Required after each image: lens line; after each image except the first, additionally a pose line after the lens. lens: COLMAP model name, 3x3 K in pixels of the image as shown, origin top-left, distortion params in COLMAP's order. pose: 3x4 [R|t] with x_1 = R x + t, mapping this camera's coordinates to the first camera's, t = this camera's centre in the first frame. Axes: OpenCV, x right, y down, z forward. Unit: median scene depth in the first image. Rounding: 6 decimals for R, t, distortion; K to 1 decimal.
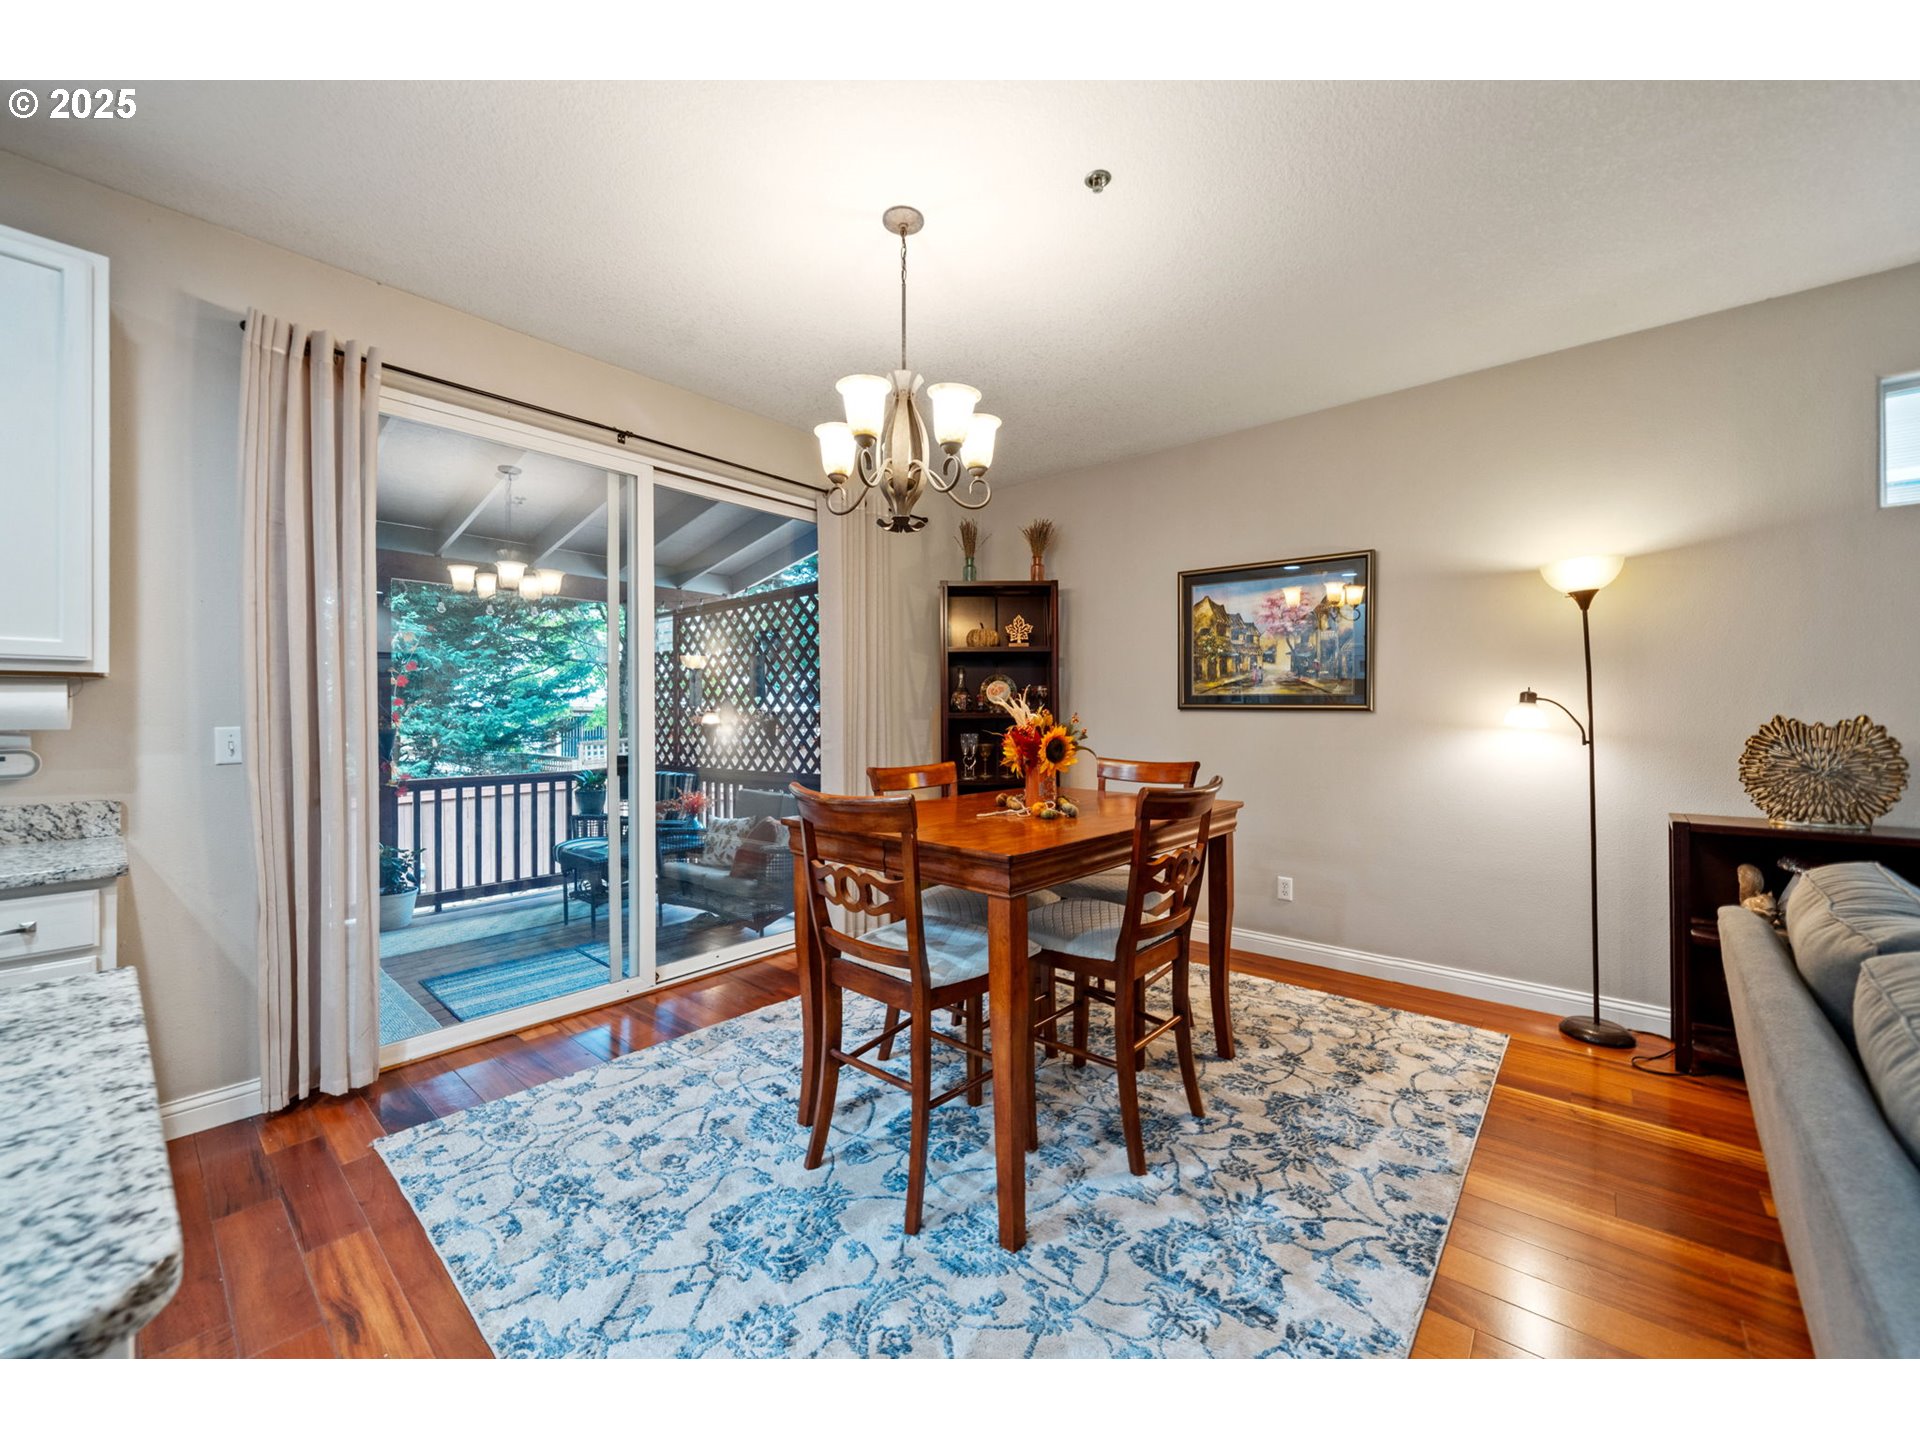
lens RADIAL K [[738.4, 0, 959.5], [0, 738.4, 713.1], [0, 0, 1]] dist [-0.003218, 0.000238]
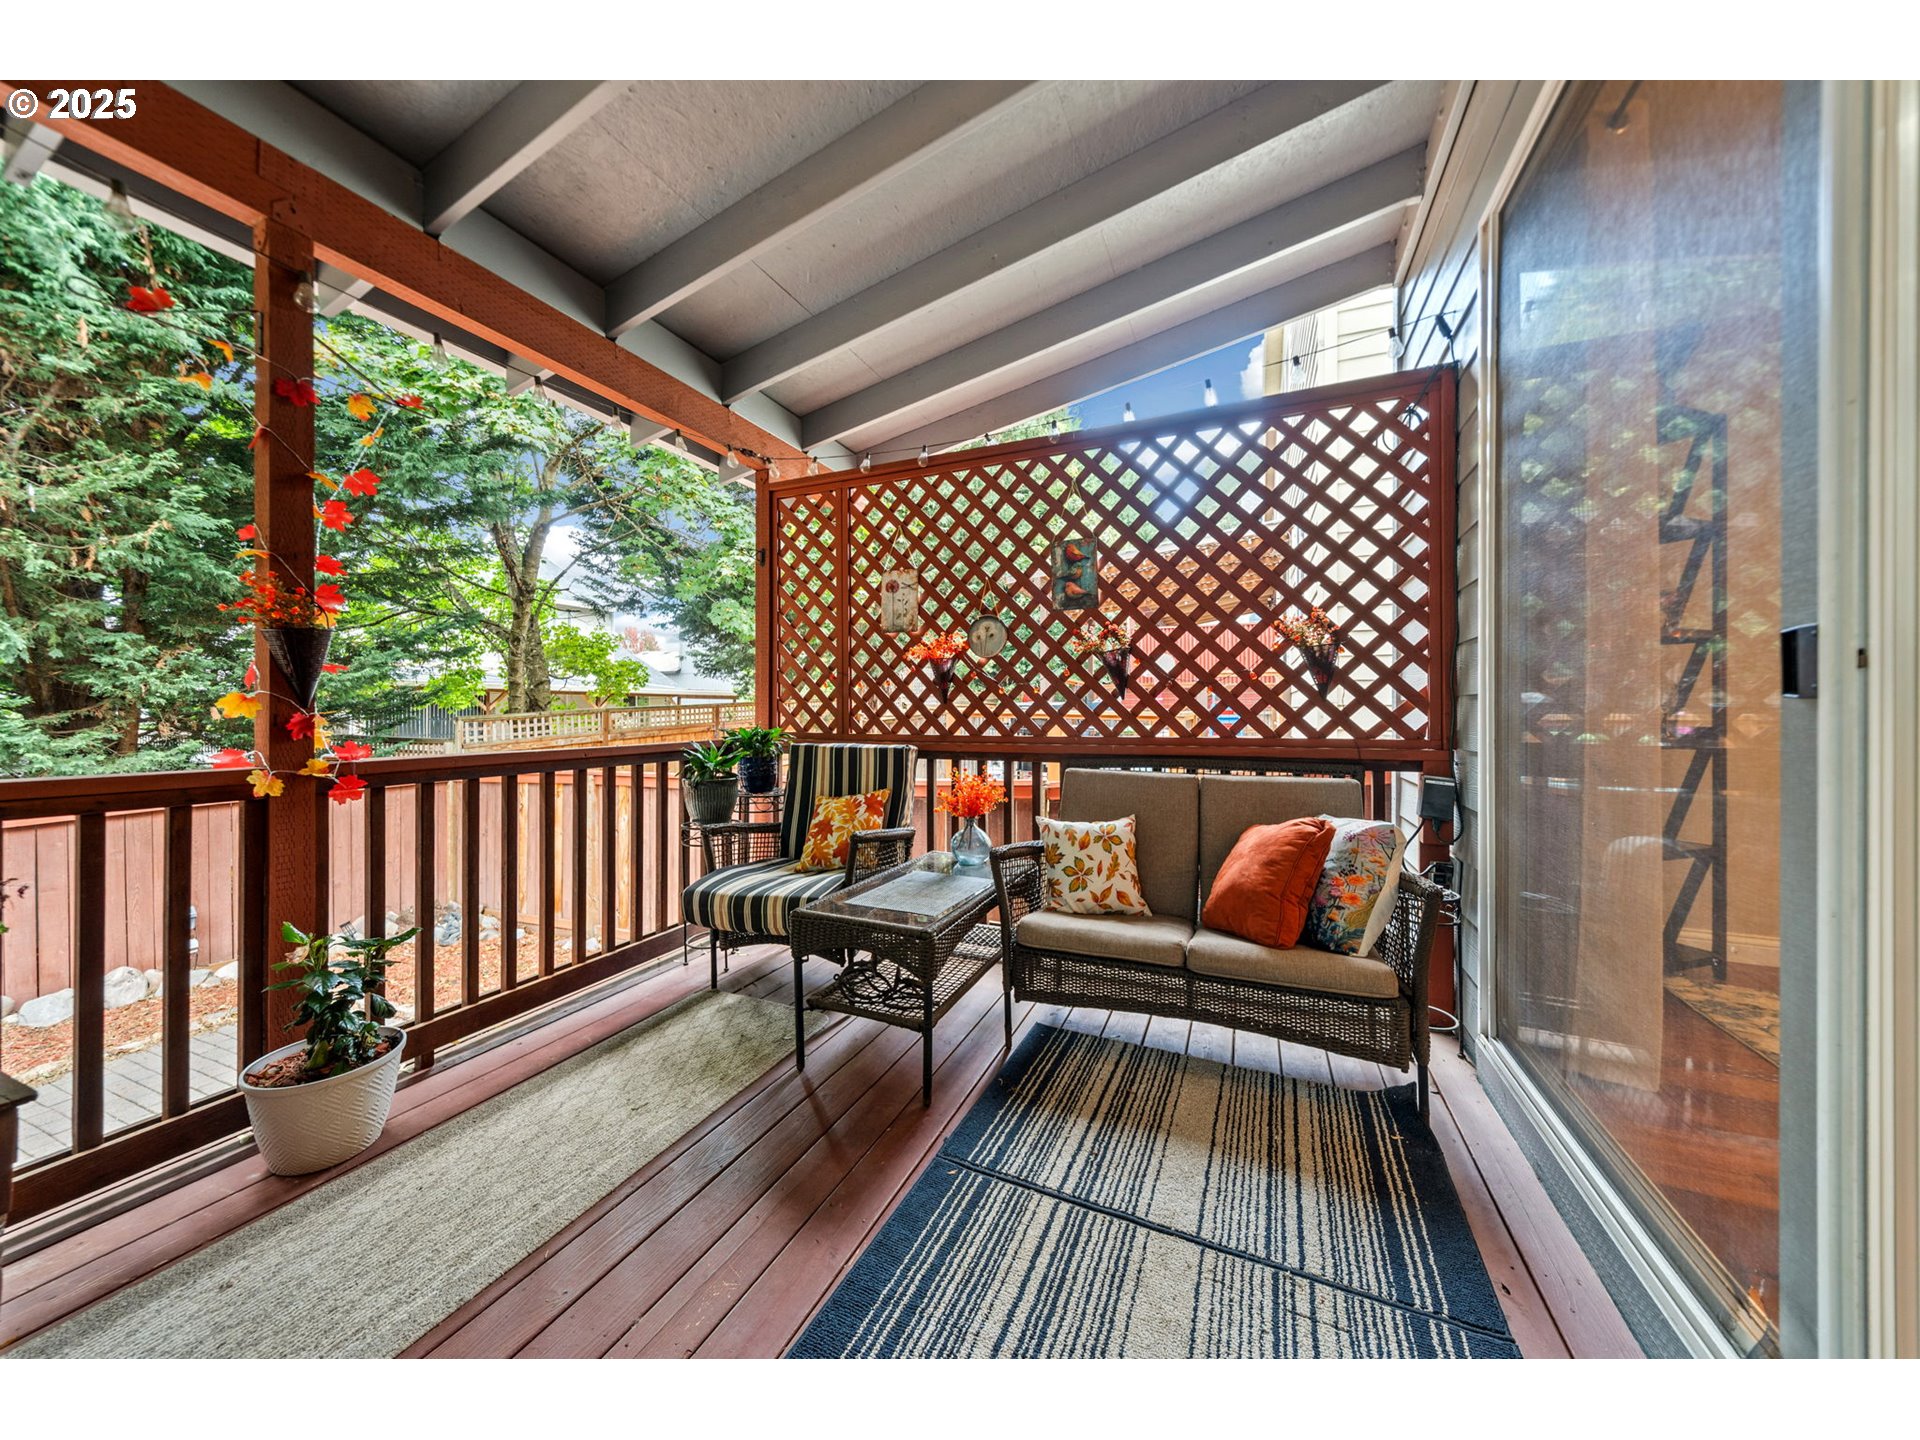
lens RADIAL K [[660.4, 0, 966.4], [0, 660.4, 720.4], [0, 0, 1]] dist [0.008656, 0.000027]
pose [[0.959446, -0.002875, 0.281877, -0.845214], [-0.004484, 0.999666, 0.025460, 0.091219], [-0.281856, -0.025691, 0.959113, 0.894312]]
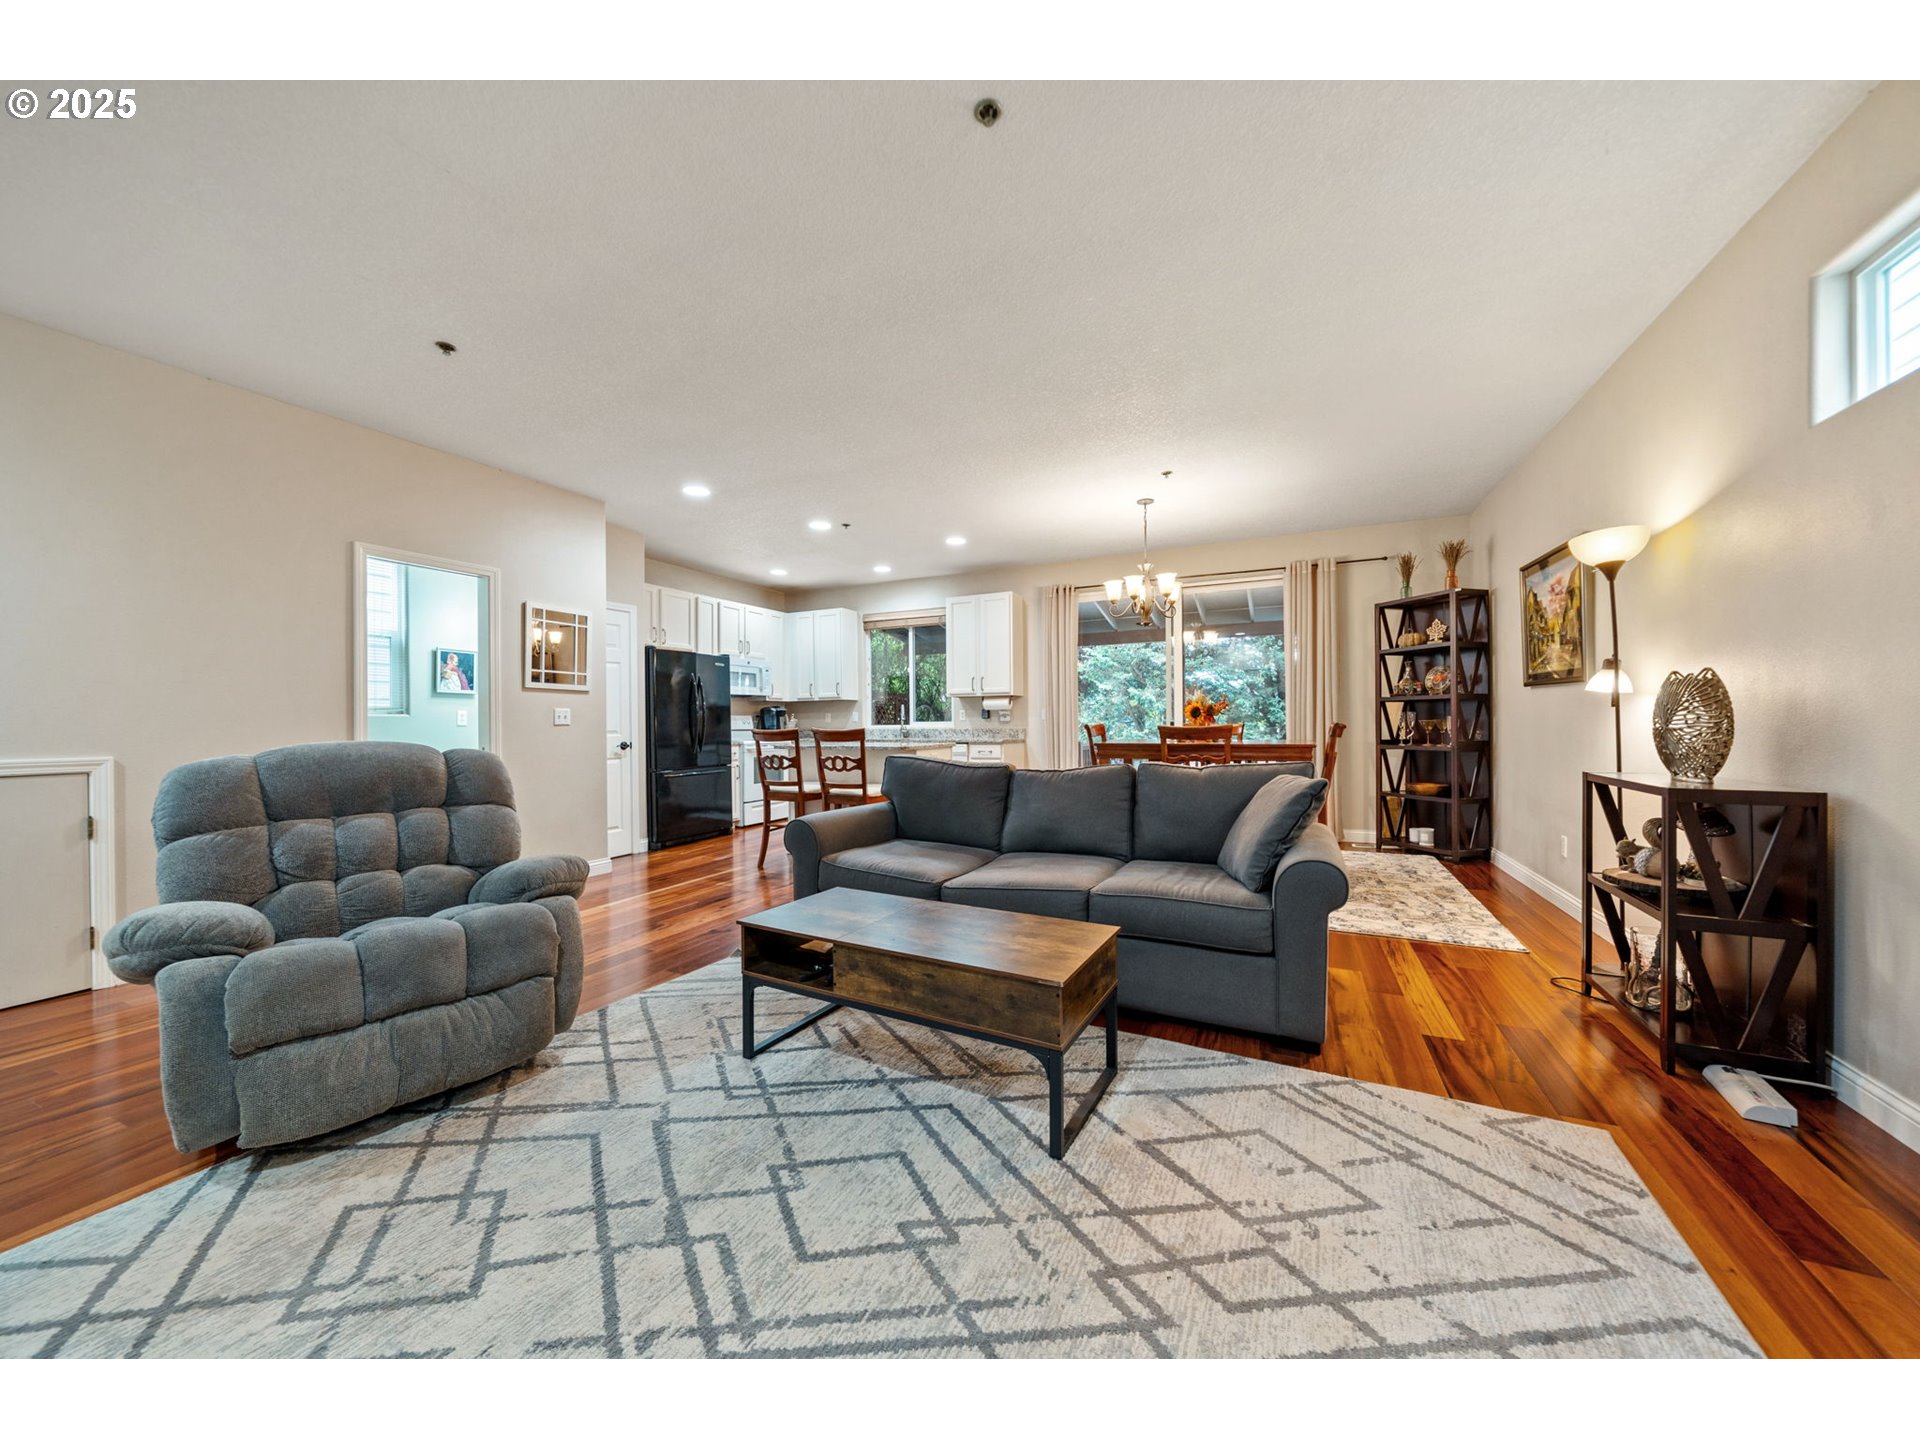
lens RADIAL K [[673.4, 0, 957.2], [0, 673.4, 727.5], [0, 0, 1]] dist [-0.003222, -0.000086]
pose [[0.263531, 0.008671, -0.964612, 1.386318], [0.012035, 0.999852, 0.012276, 0.044276], [0.964576, -0.014844, 0.263388, -0.159880]]
